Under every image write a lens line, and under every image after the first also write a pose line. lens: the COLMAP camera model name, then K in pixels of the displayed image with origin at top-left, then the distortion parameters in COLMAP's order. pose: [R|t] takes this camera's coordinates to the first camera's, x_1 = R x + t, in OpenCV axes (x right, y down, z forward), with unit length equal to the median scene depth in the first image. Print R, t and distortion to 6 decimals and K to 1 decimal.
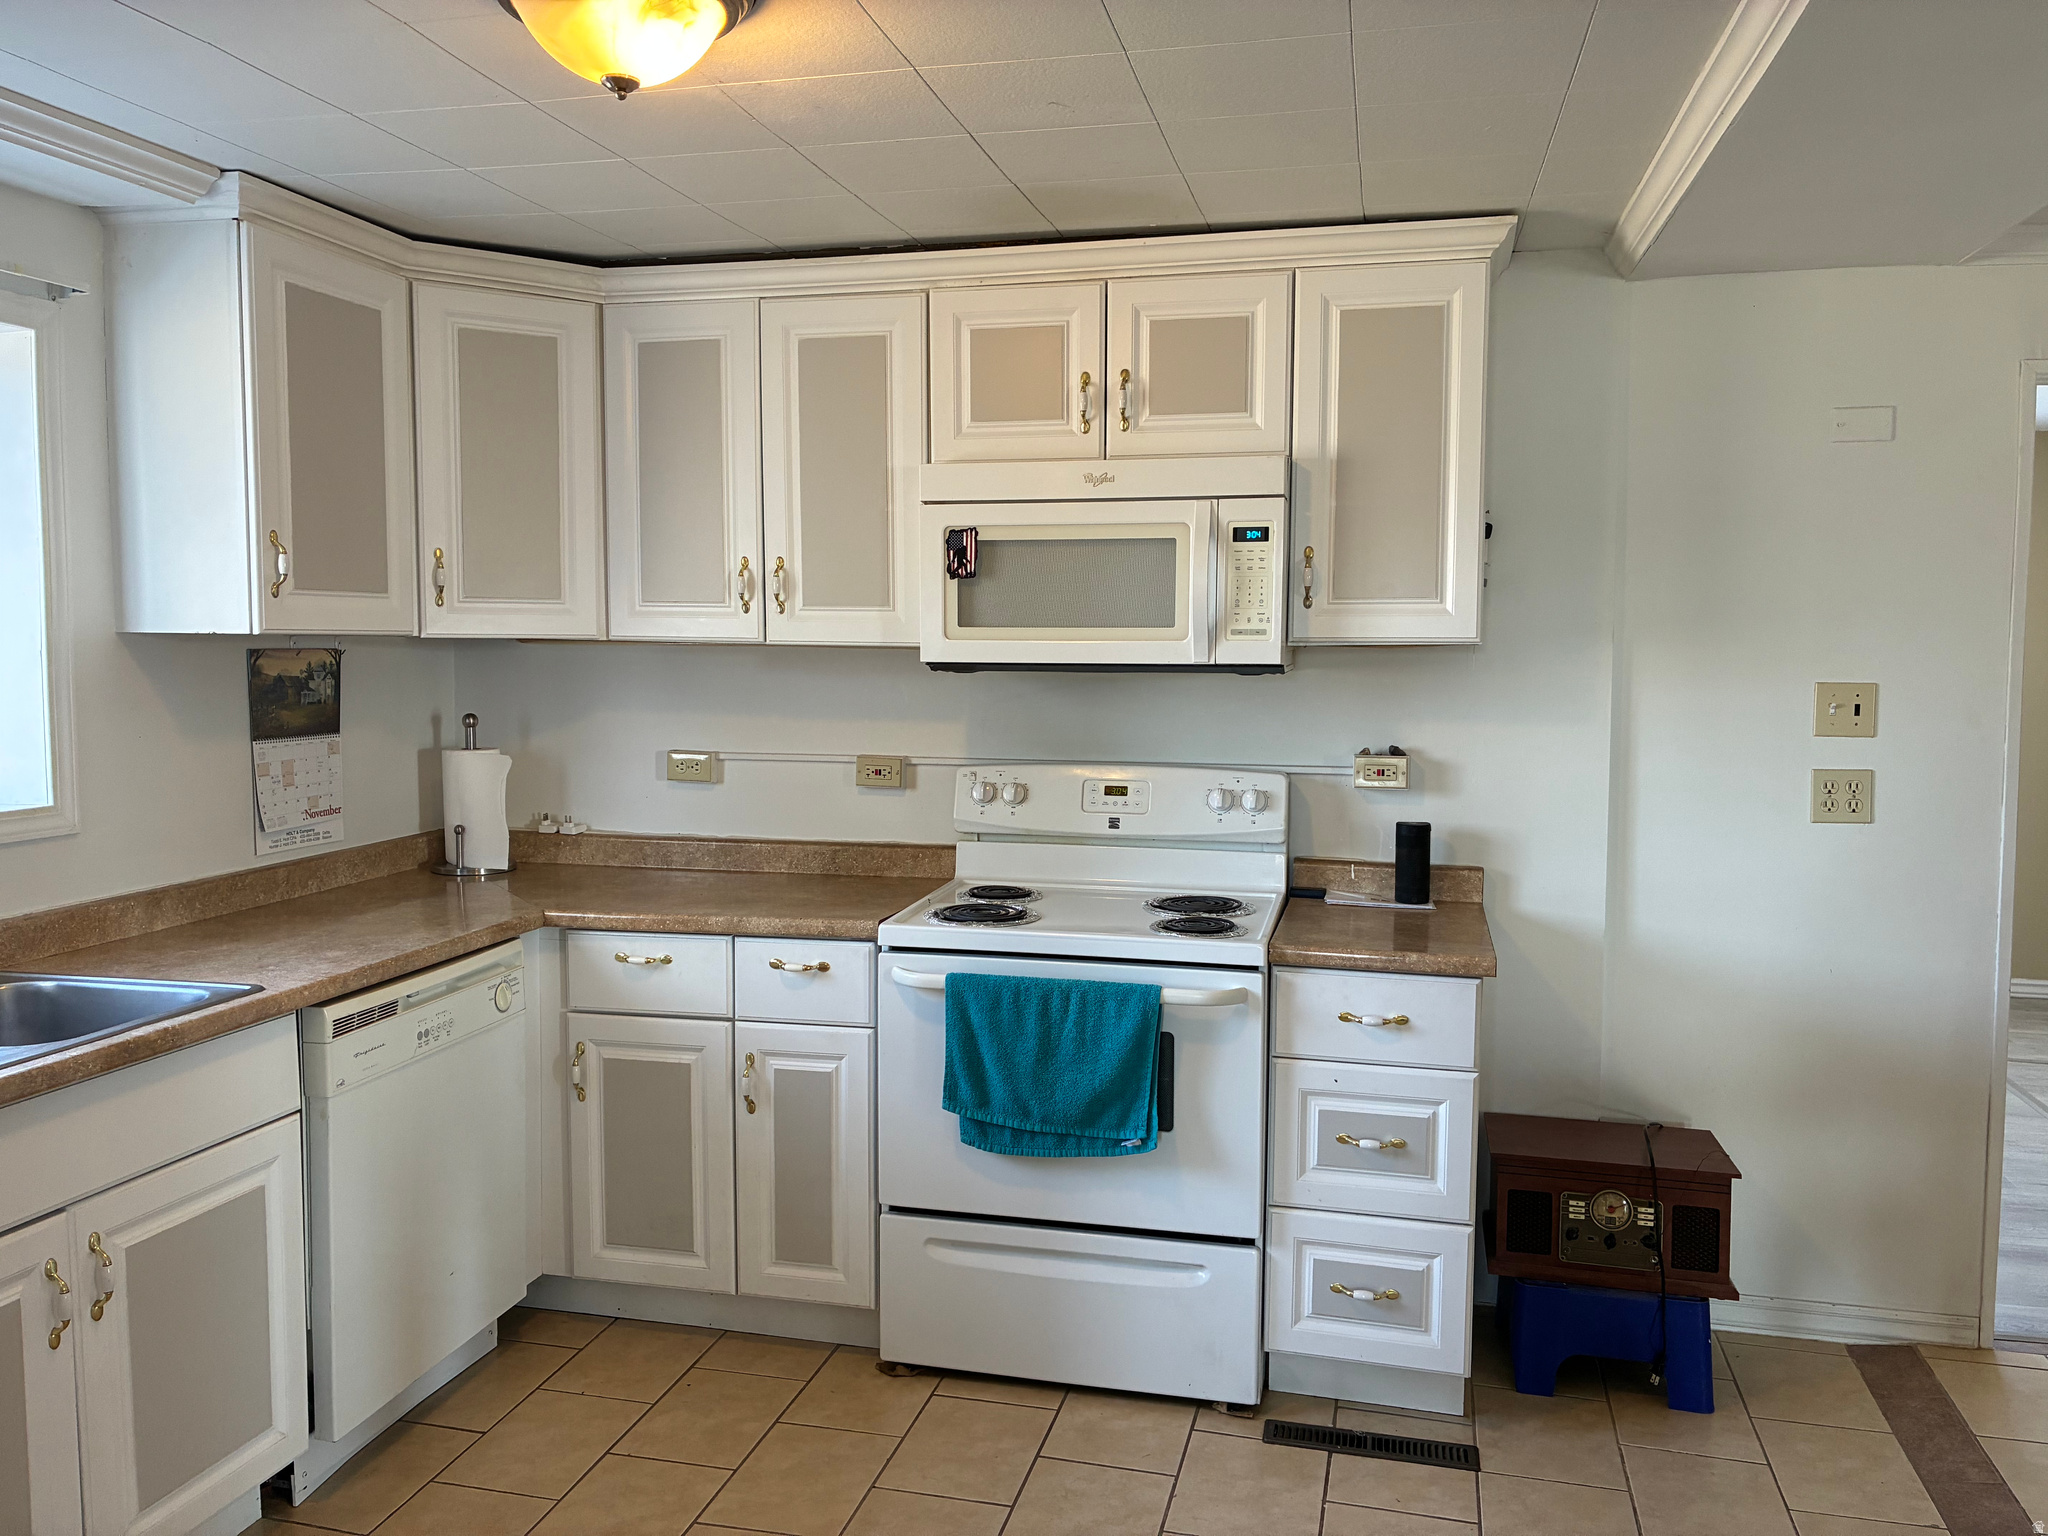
lens RADIAL K [[1555.5, 0, 1025.7], [0, 1555.5, 762.5], [0, 0, 1]] dist [0.008807, -0.000037]
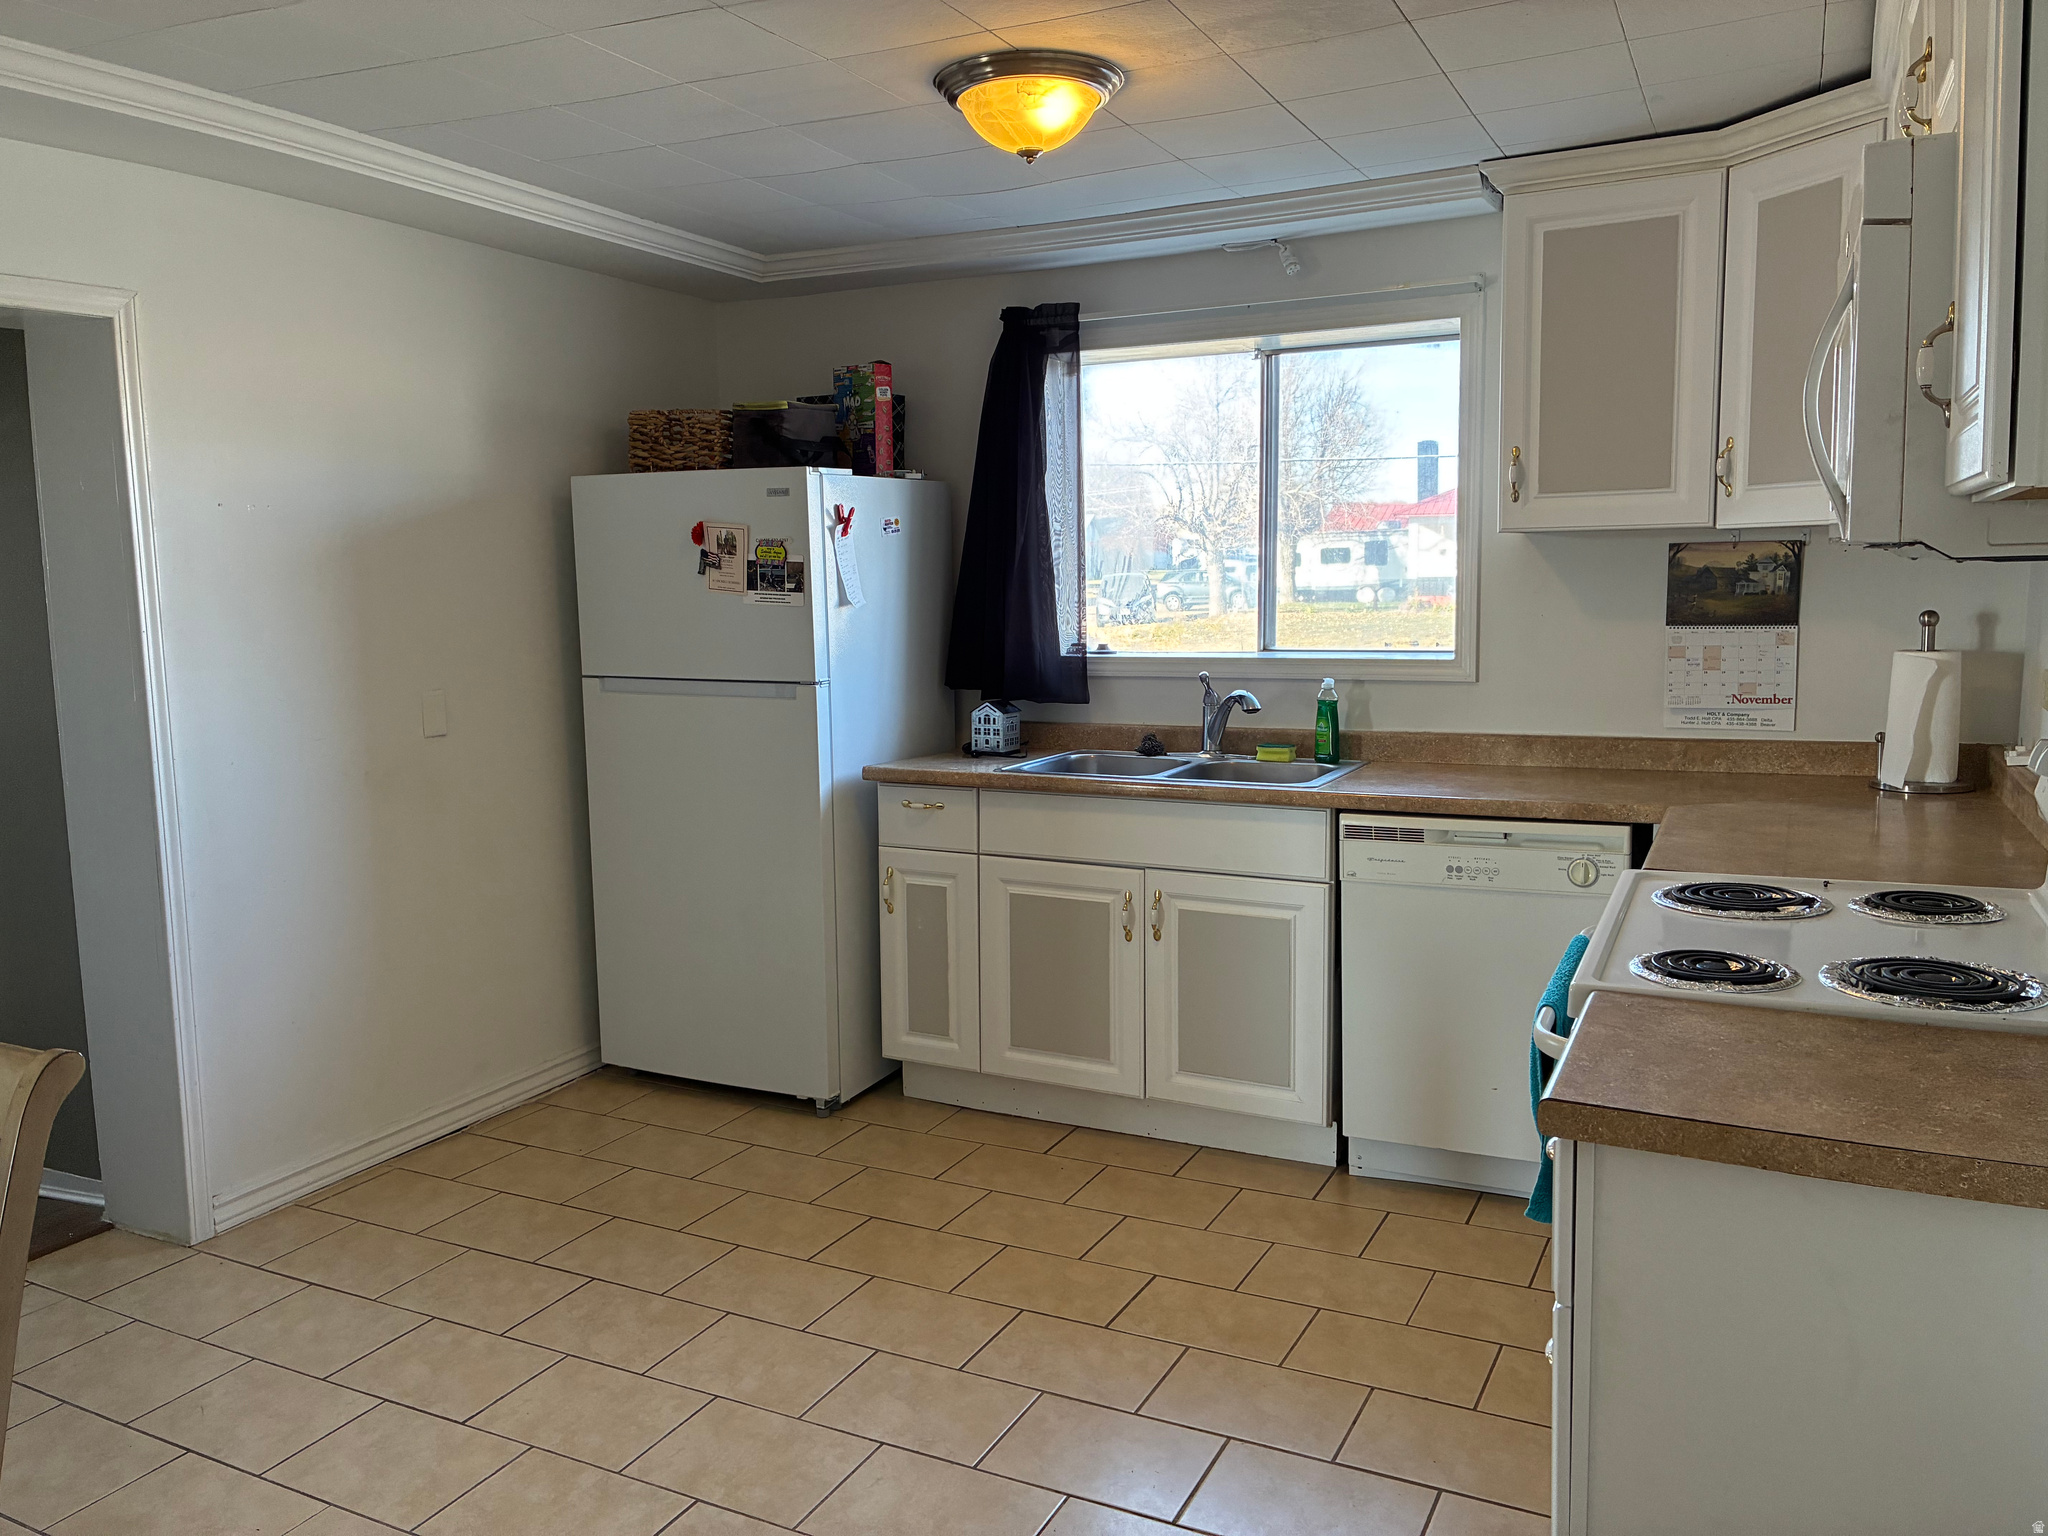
lens RADIAL K [[1555.5, 0, 1026.1], [0, 1555.5, 764.4], [0, 0, 1]] dist [0.008807, -0.000037]
pose [[-0.223089, 0.119938, -0.967391, 0.710599], [-0.058007, 0.989010, 0.135995, -0.040769], [0.973071, 0.086455, -0.213680, 0.796930]]
